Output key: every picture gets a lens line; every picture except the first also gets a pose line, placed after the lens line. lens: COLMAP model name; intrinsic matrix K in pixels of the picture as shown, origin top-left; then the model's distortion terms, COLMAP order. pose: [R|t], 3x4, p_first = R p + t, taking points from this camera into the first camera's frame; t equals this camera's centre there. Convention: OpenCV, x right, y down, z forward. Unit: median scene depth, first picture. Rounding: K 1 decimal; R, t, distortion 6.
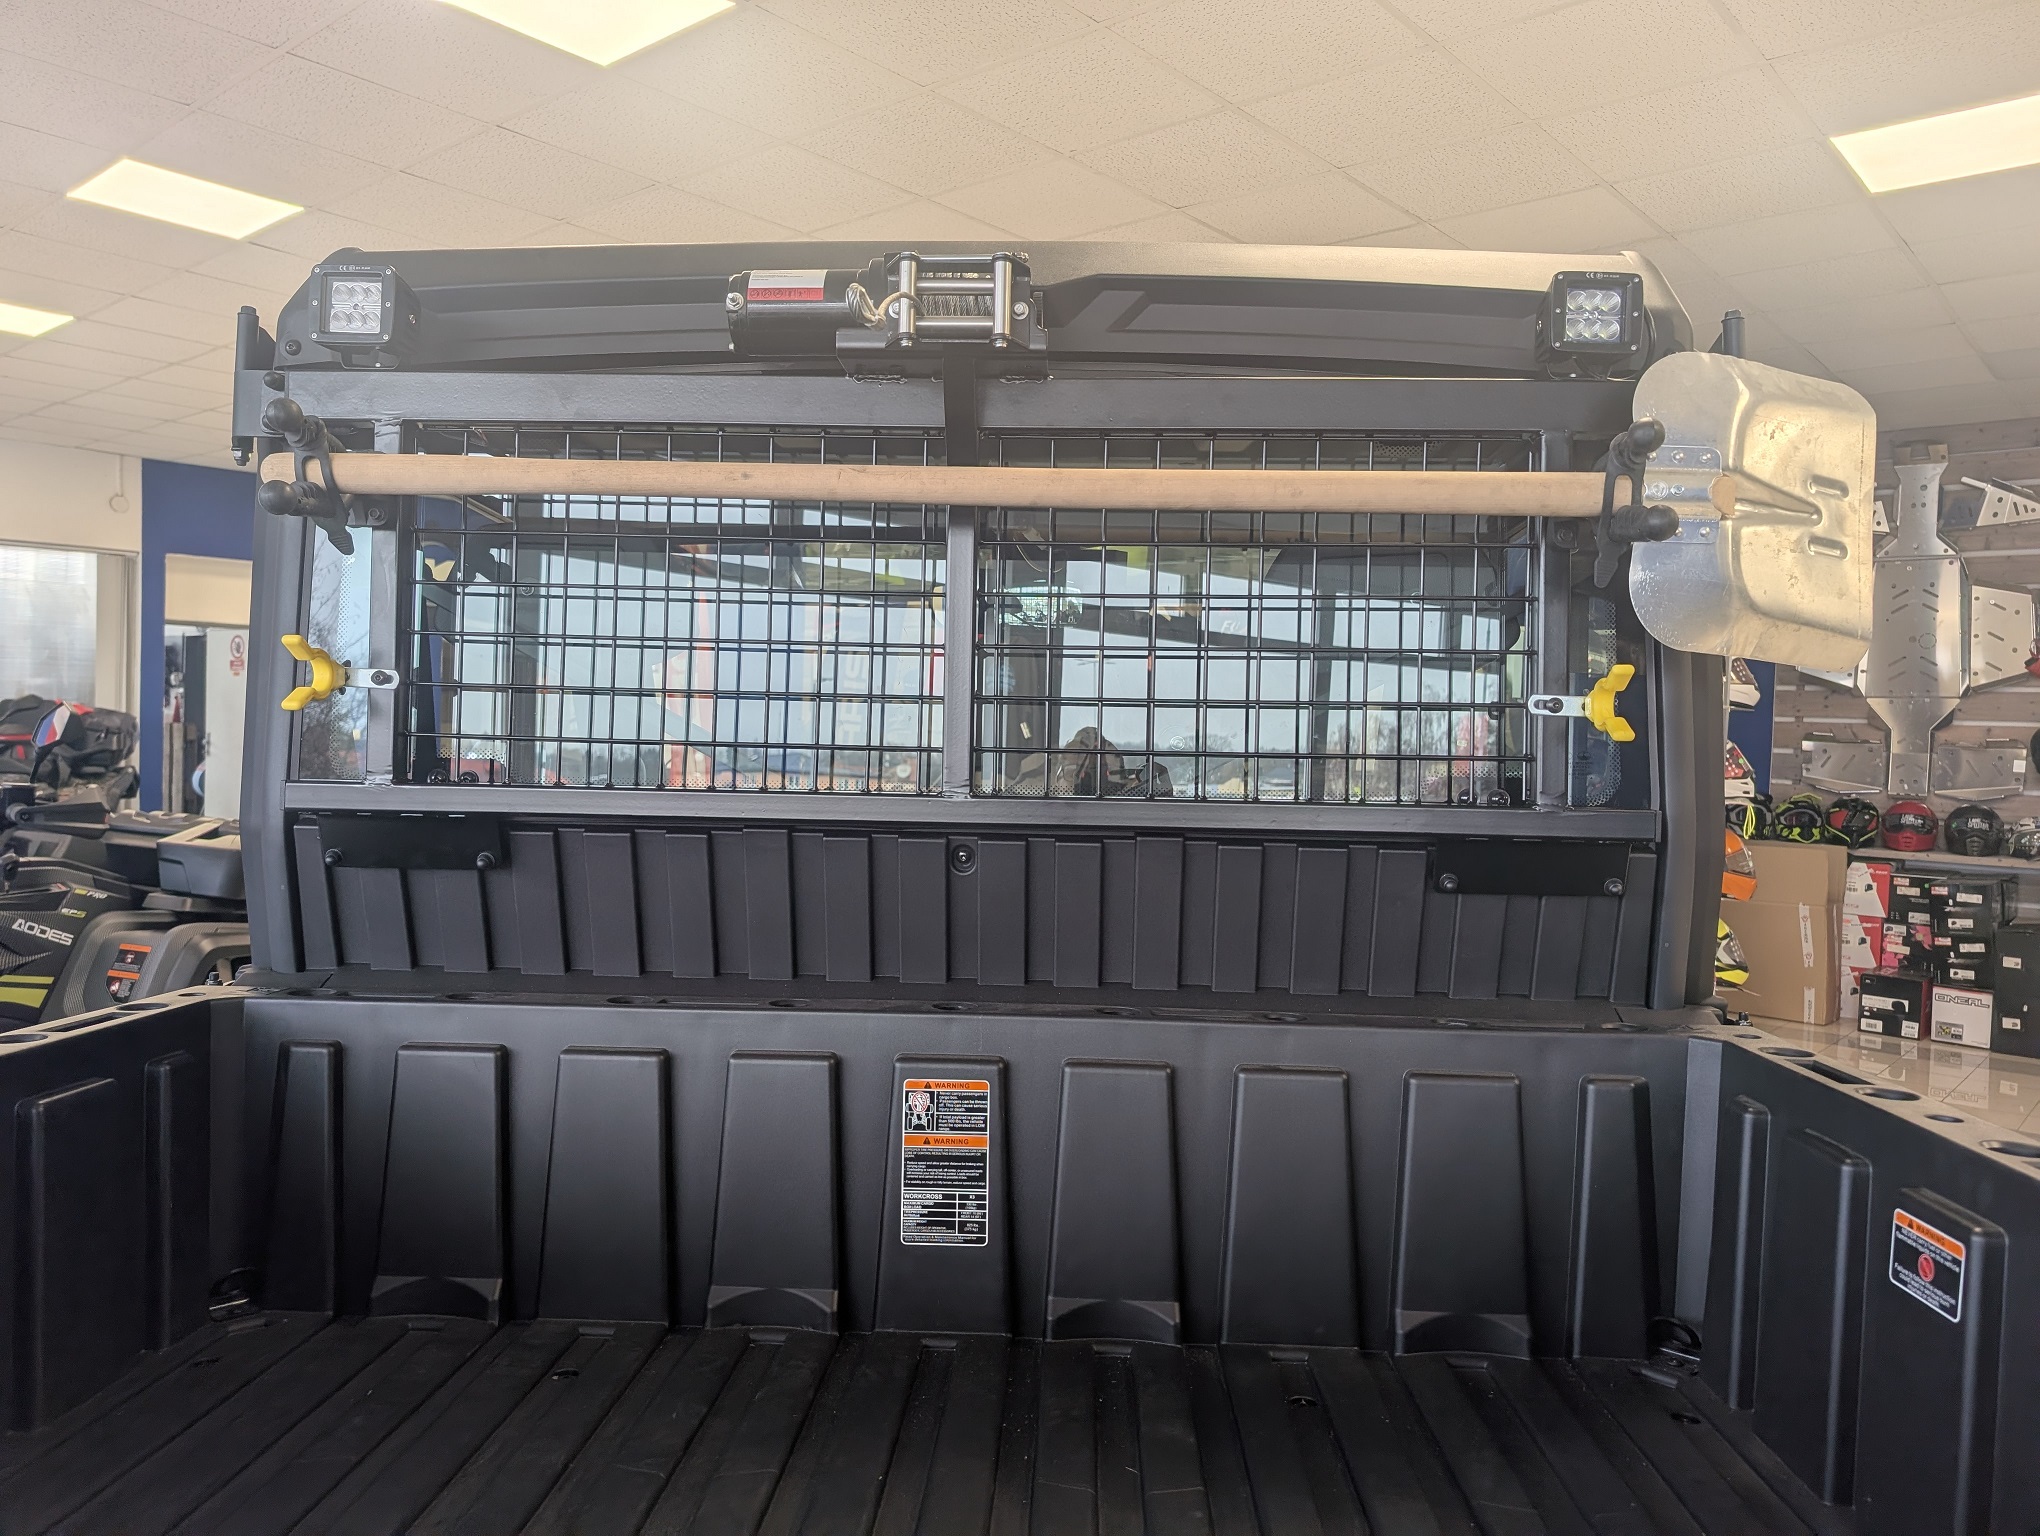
lens RADIAL K [[1434.3, 0, 1017.8], [0, 1434.3, 766.8], [0, 0, 1]] dist [0.029377, -0.018440]
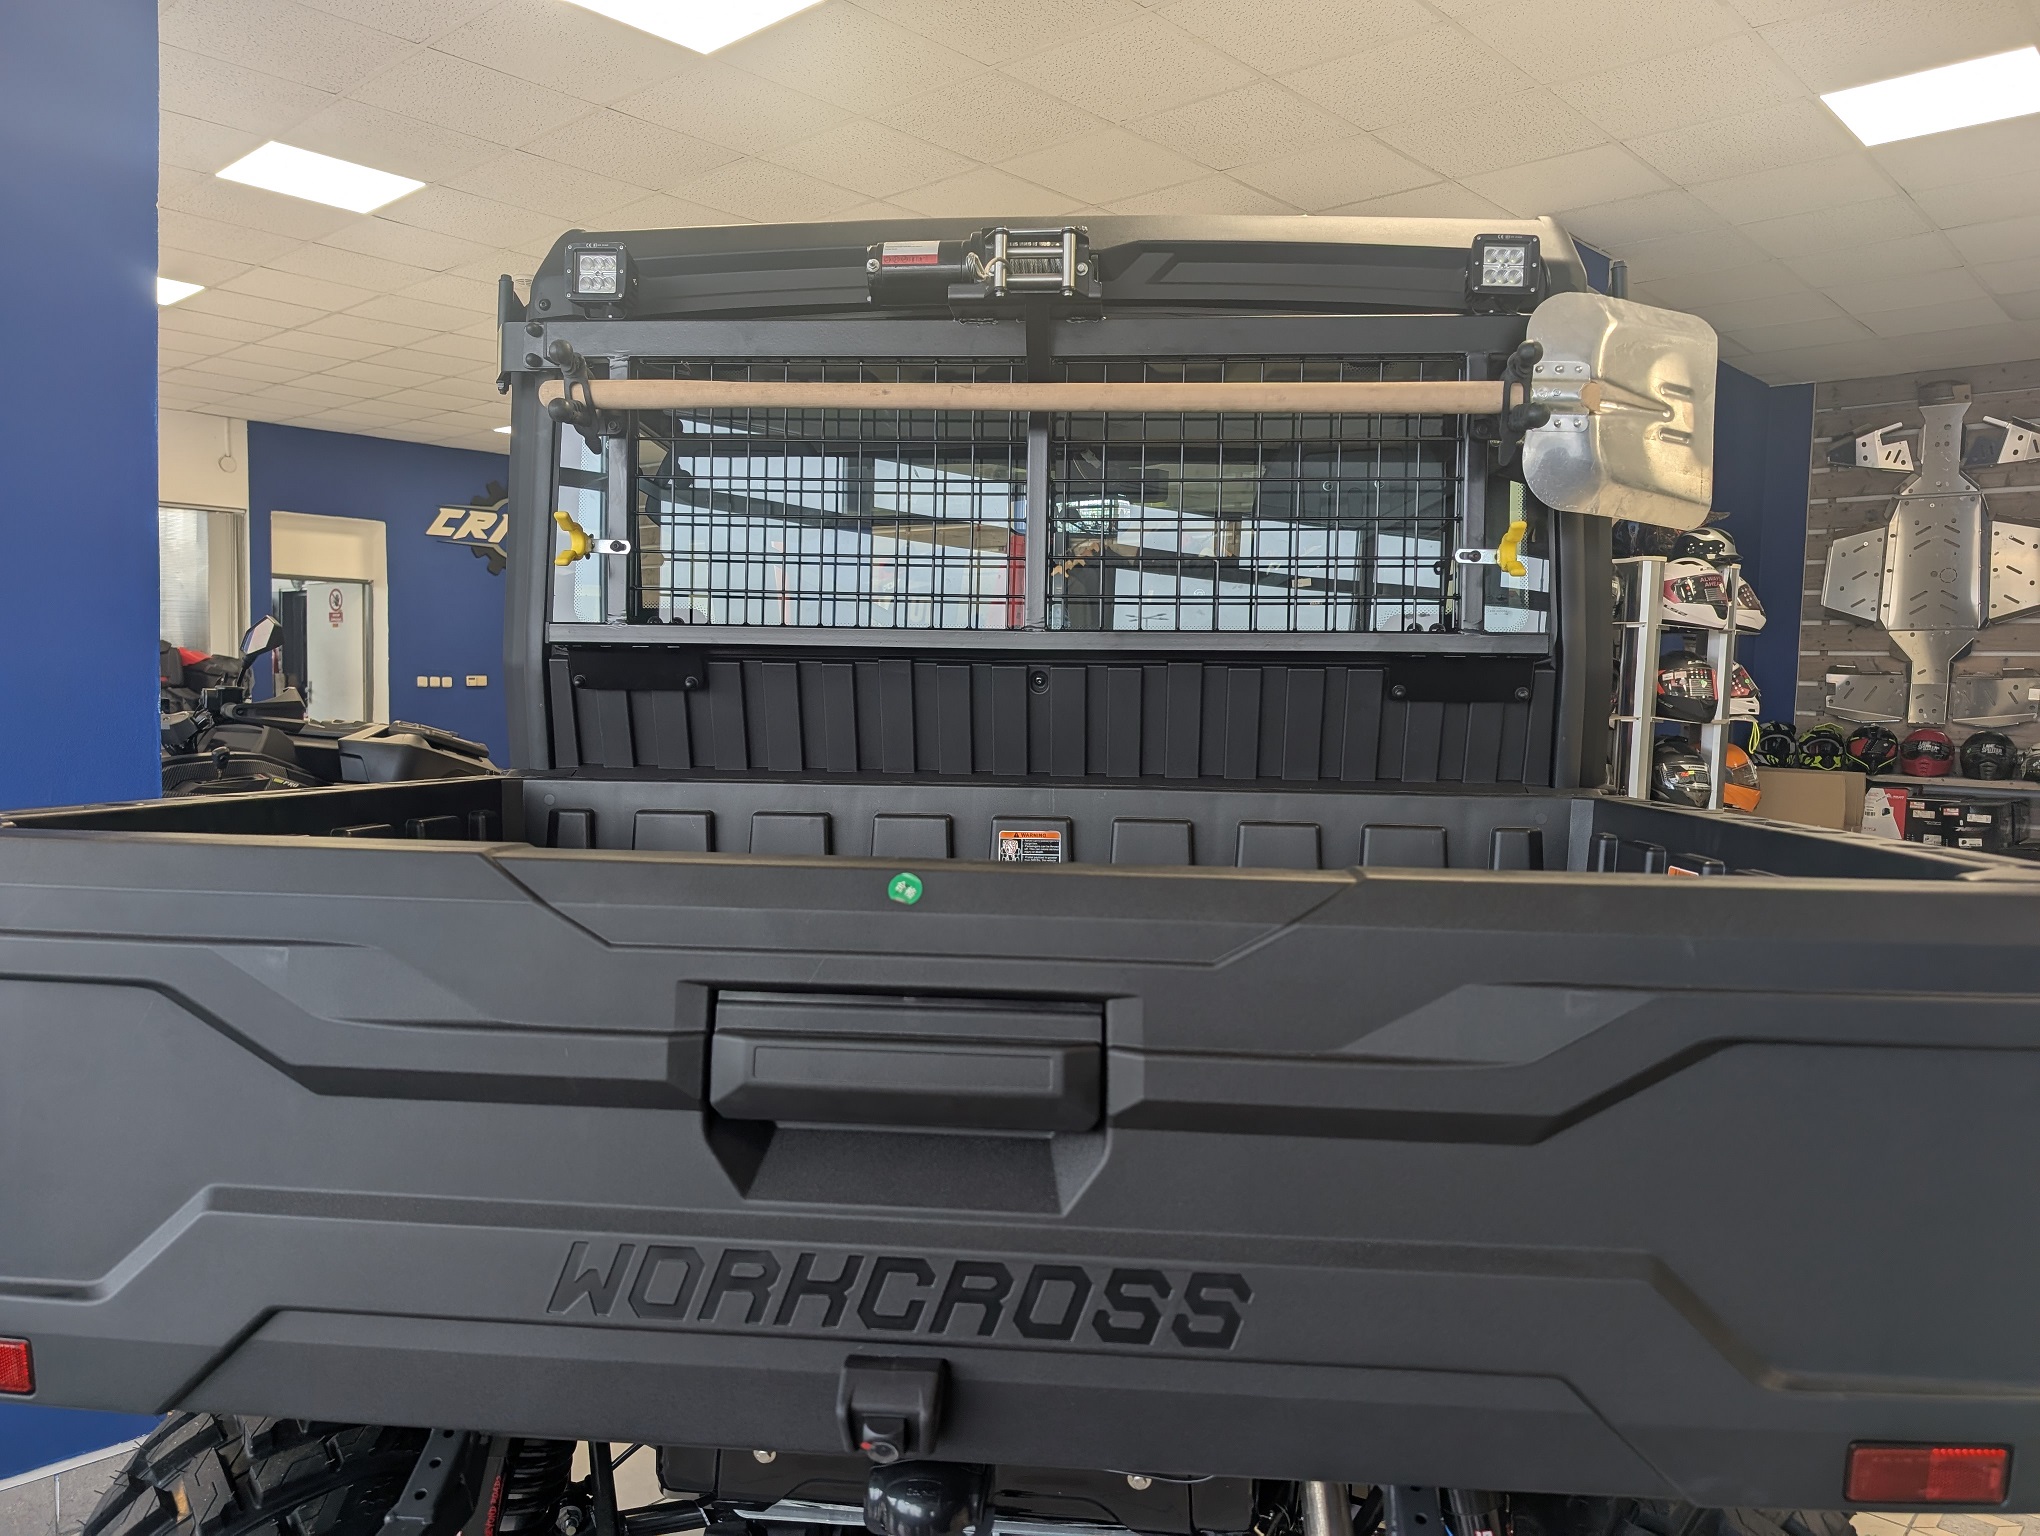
lens RADIAL K [[1434.3, 0, 1023.1], [0, 1434.3, 775.8], [0, 0, 1]] dist [0.029377, -0.018440]
pose [[0.999427, -0.002924, -0.033708, -0.008095], [0.004008, 0.999475, 0.032141, 0.109134], [0.033597, -0.032258, 0.998915, -0.348385]]
